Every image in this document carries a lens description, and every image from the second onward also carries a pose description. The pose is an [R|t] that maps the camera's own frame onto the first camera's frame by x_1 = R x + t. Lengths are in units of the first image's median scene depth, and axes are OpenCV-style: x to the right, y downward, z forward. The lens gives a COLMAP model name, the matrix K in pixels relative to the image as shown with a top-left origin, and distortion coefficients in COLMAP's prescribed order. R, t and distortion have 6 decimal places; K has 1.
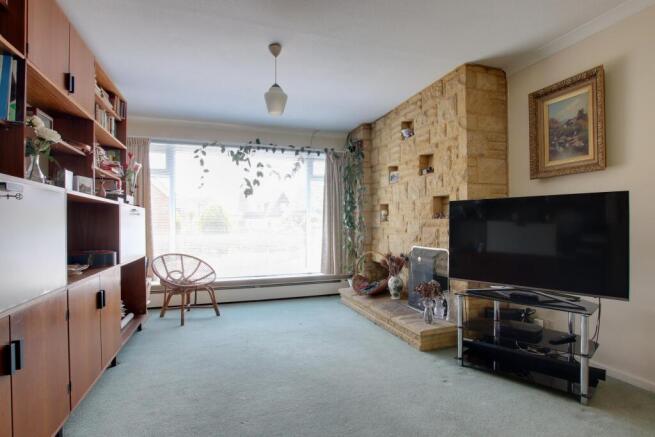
lens RADIAL K [[315.0, 0, 326.3], [0, 315.0, 221.2], [0, 0, 1]] dist [-0.017131, -0.000403]
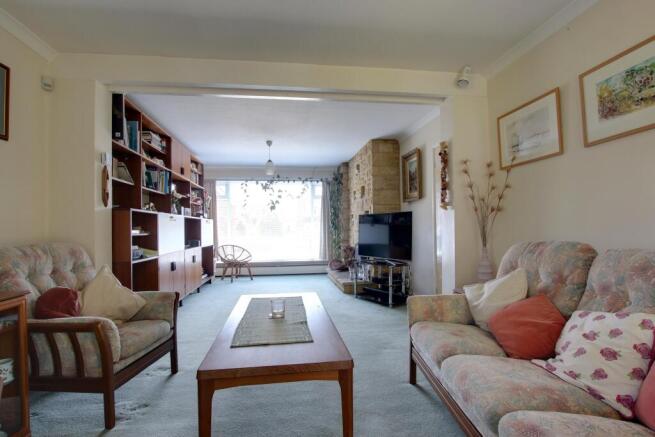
lens RADIAL K [[308.1, 0, 327.5], [0, 308.1, 218.5], [0, 0, 1]] dist [-0.001089, 0.000007]
pose [[0.982826, -0.012164, -0.184135, 0.363157], [0.008547, 0.999755, -0.020424, -0.003723], [0.184338, 0.018499, 0.982689, -0.573575]]
